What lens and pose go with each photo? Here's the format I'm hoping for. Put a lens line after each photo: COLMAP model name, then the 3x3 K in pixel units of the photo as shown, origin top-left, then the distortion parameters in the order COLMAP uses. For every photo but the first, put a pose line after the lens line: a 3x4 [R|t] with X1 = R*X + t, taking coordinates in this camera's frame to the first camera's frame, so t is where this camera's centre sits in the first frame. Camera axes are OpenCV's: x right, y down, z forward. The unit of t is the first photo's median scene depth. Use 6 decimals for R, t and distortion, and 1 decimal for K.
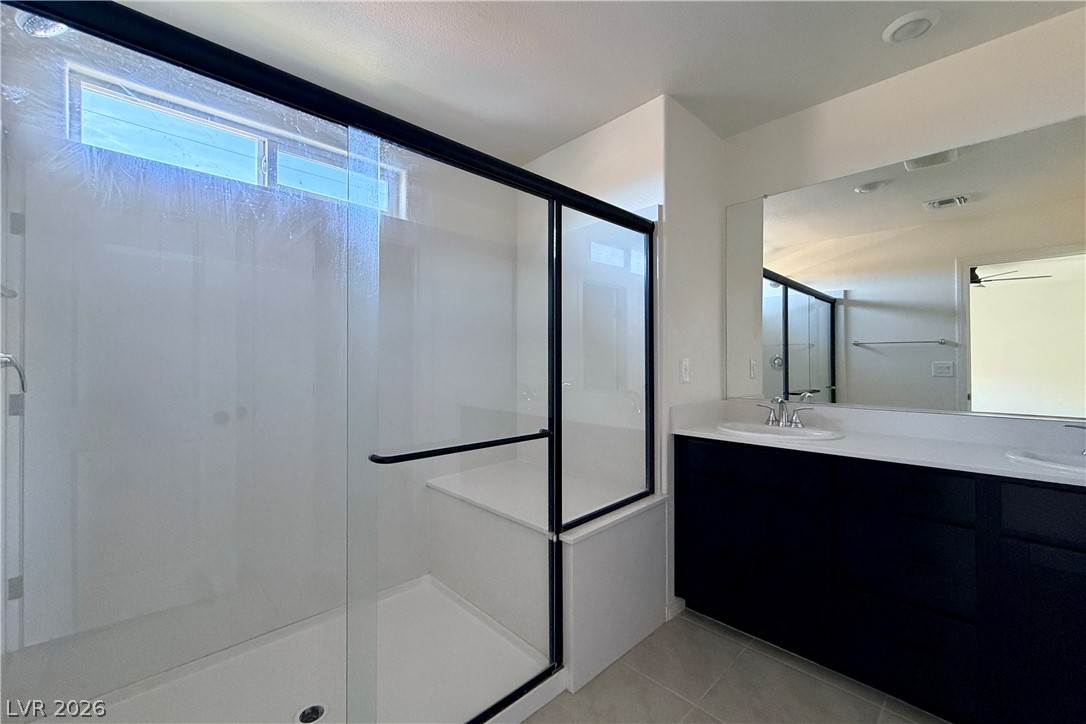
lens RADIAL K [[451.2, 0, 537.3], [0, 451.2, 361.3], [0, 0, 1]] dist [-0.000687, -0.000028]
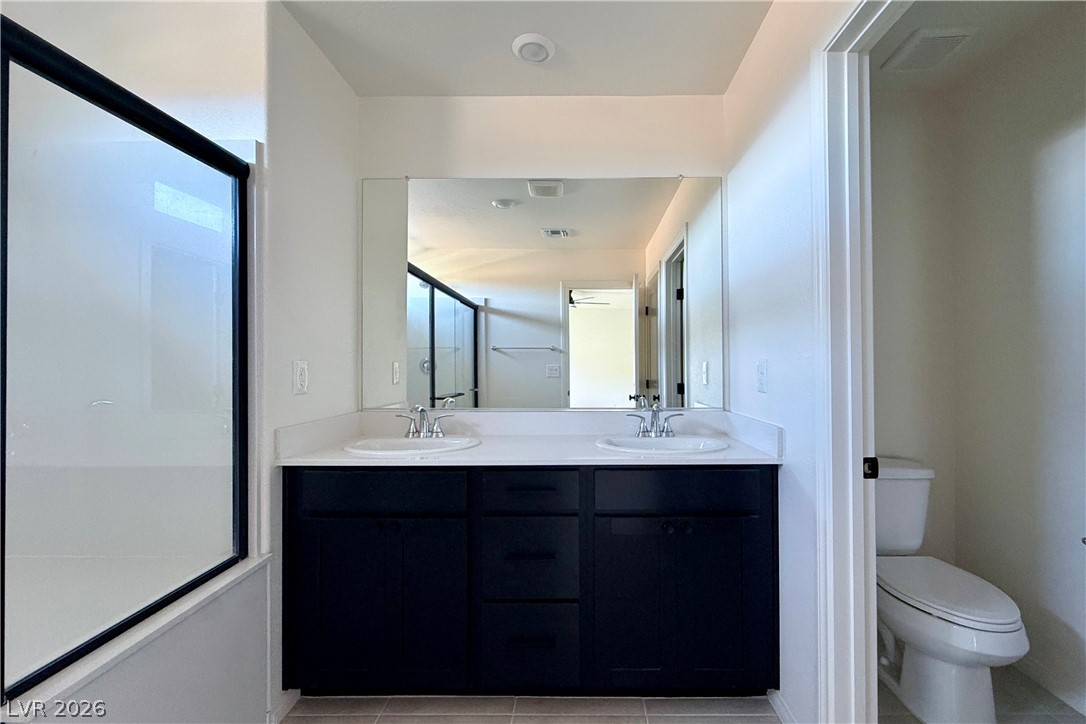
lens RADIAL K [[451.2, 0, 537.3], [0, 451.2, 361.3], [0, 0, 1]] dist [-0.000687, -0.000028]
pose [[0.762482, 0.004223, 0.646996, 0.137495], [0.000902, 0.999971, -0.007589, -0.000107], [-0.647009, 0.006370, 0.762456, 0.172303]]
